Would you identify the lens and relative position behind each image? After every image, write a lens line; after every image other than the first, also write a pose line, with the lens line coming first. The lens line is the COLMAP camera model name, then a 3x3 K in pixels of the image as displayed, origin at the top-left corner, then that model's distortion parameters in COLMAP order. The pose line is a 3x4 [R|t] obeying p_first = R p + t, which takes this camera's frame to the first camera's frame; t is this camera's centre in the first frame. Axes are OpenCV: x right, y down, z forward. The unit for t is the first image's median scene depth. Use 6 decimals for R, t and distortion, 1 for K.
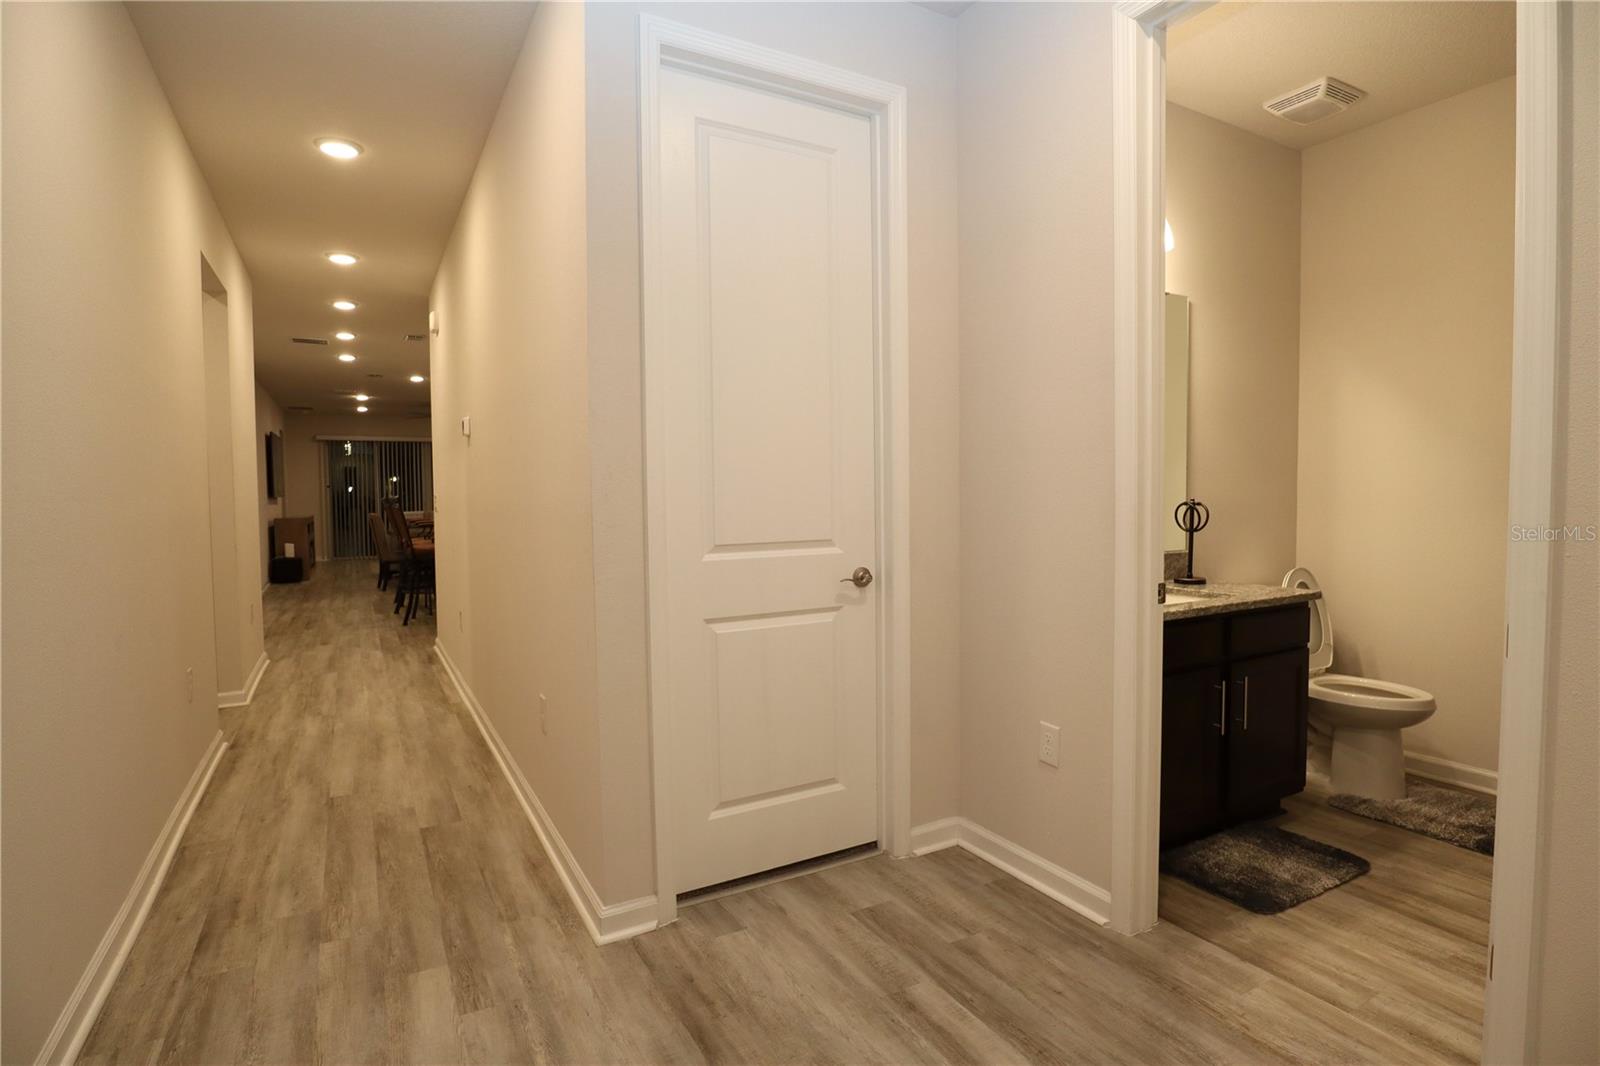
lens RADIAL K [[808.1, 0, 805.2], [0, 808.1, 528.7], [0, 0, 1]] dist [-0.043309, 0.012560]
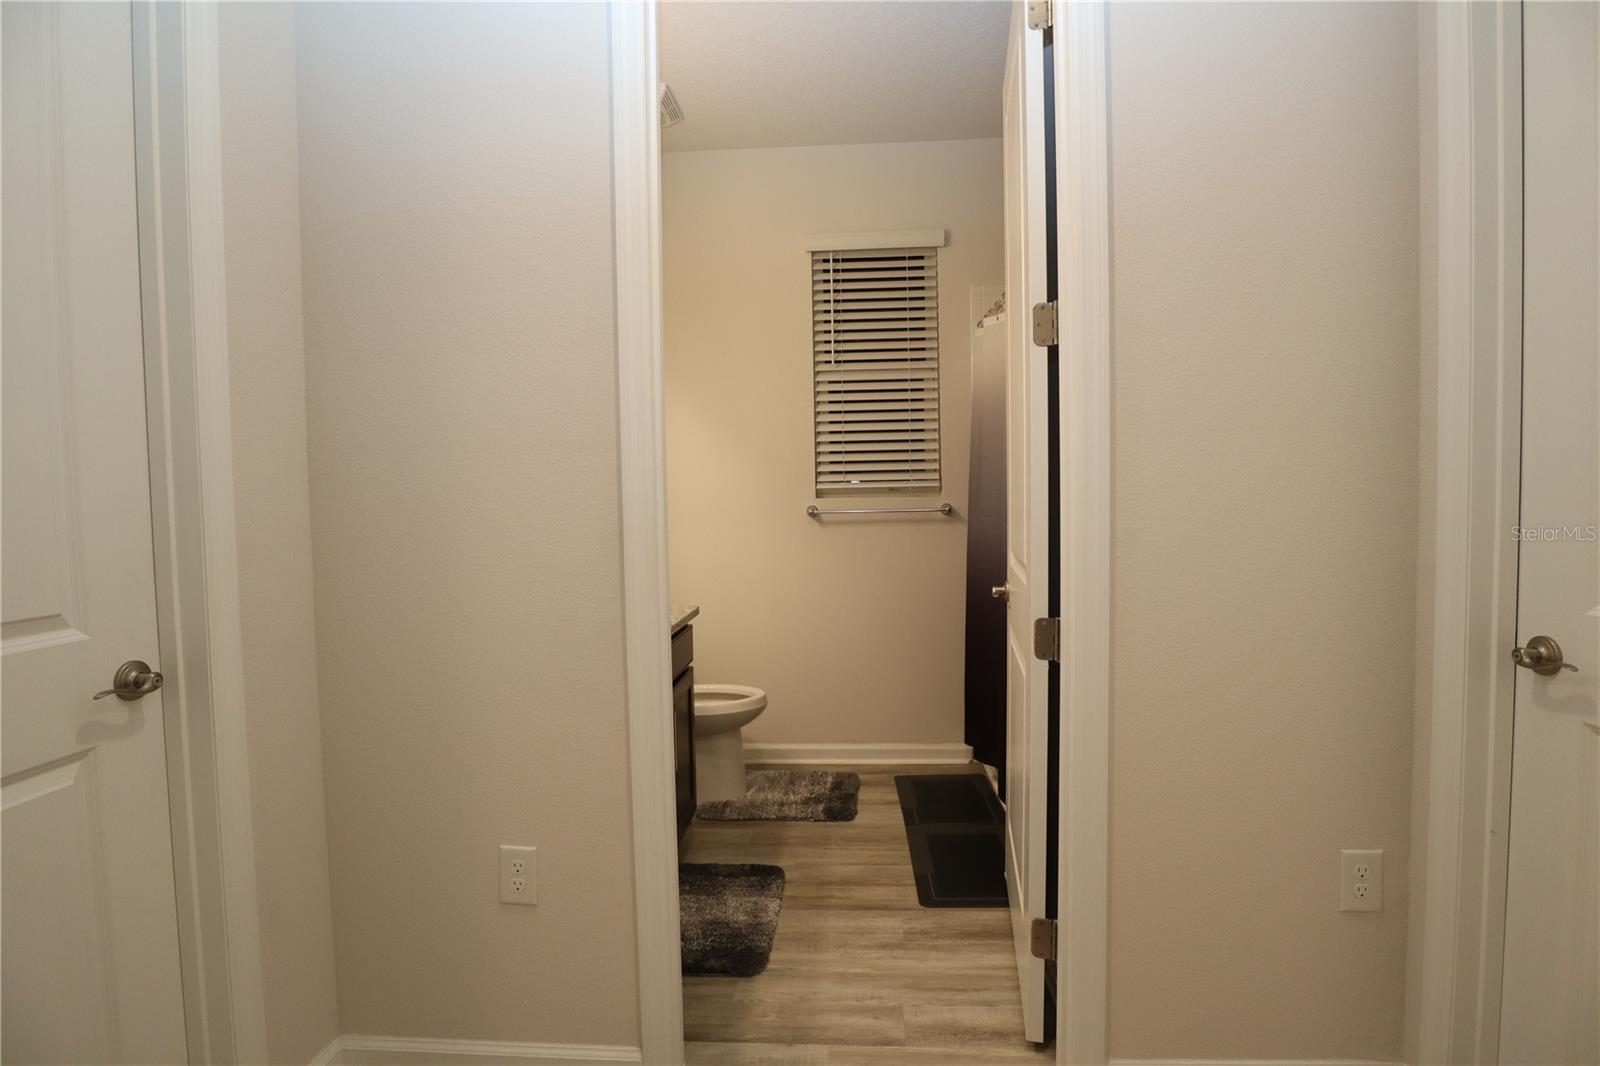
lens RADIAL K [[808.1, 0, 798.9], [0, 808.1, 536.1], [0, 0, 1]] dist [-0.043309, 0.012560]
pose [[0.550948, -0.041405, 0.833512, -0.109513], [0.051731, 0.998542, 0.015409, -0.017050], [-0.832935, 0.034629, 0.552287, 0.375369]]
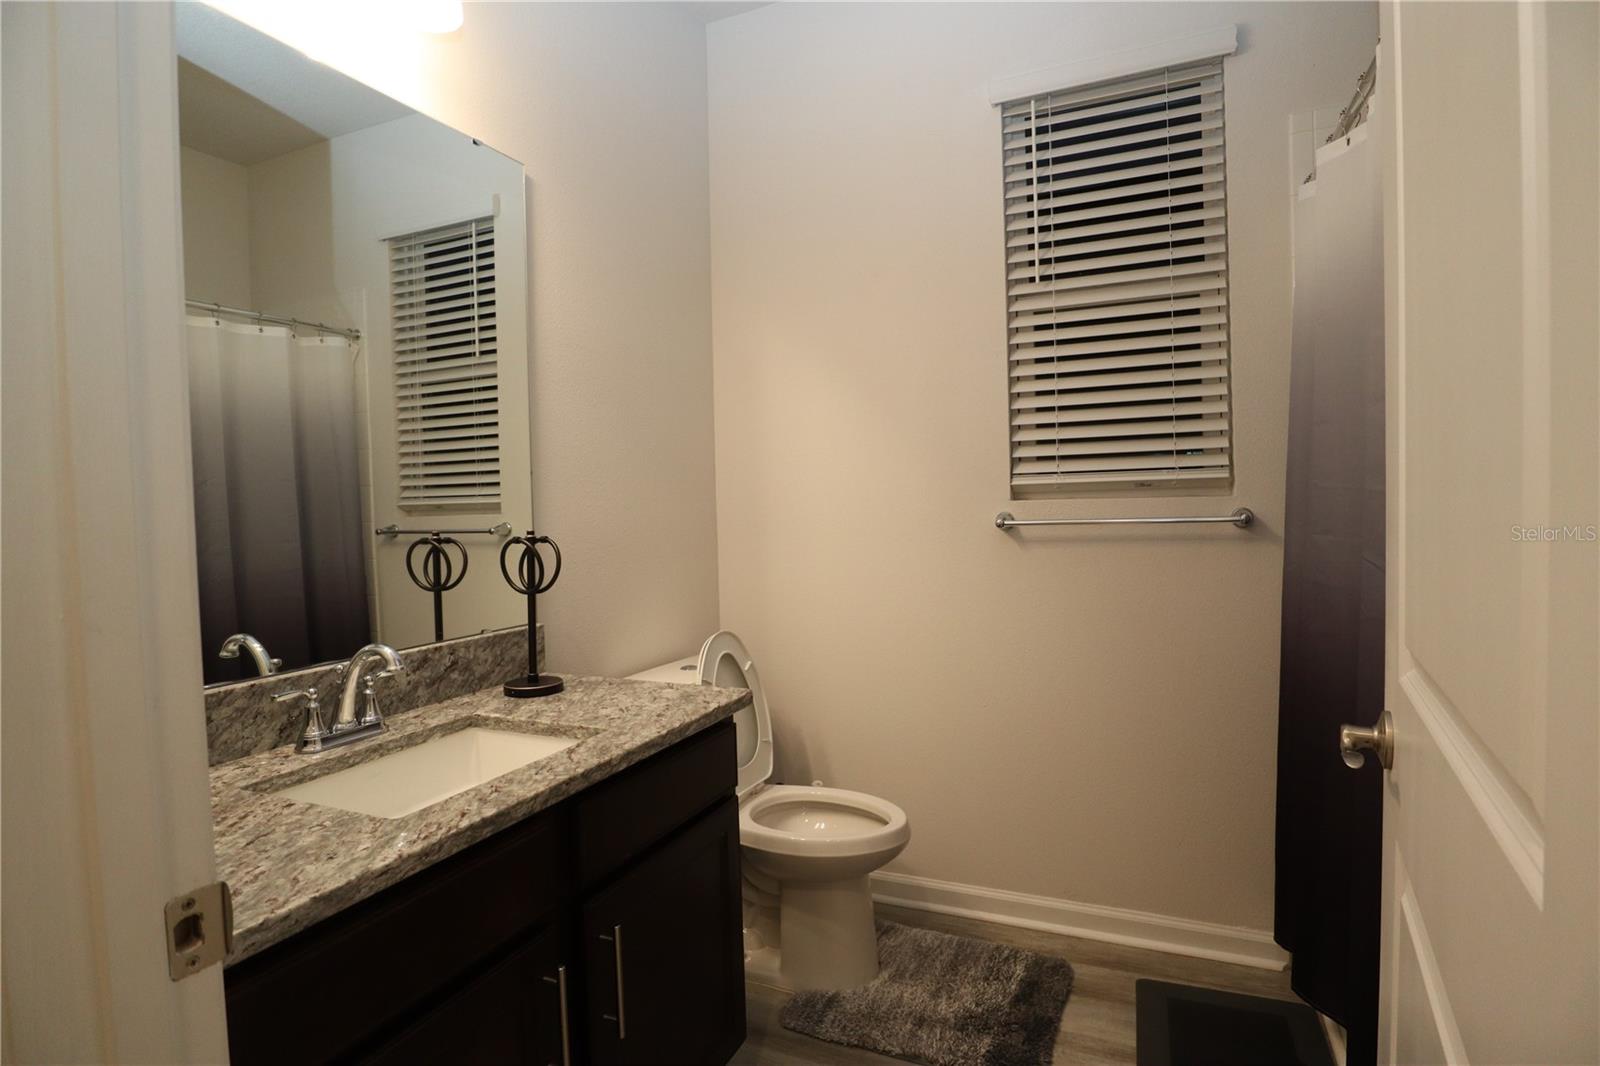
lens RADIAL K [[808.1, 0, 810.2], [0, 808.1, 531.0], [0, 0, 1]] dist [-0.043309, 0.012560]
pose [[0.798806, -0.029697, 0.600855, 0.369062], [0.045035, 0.998930, -0.010500, -0.027192], [-0.599901, 0.035447, 0.799289, 0.554965]]
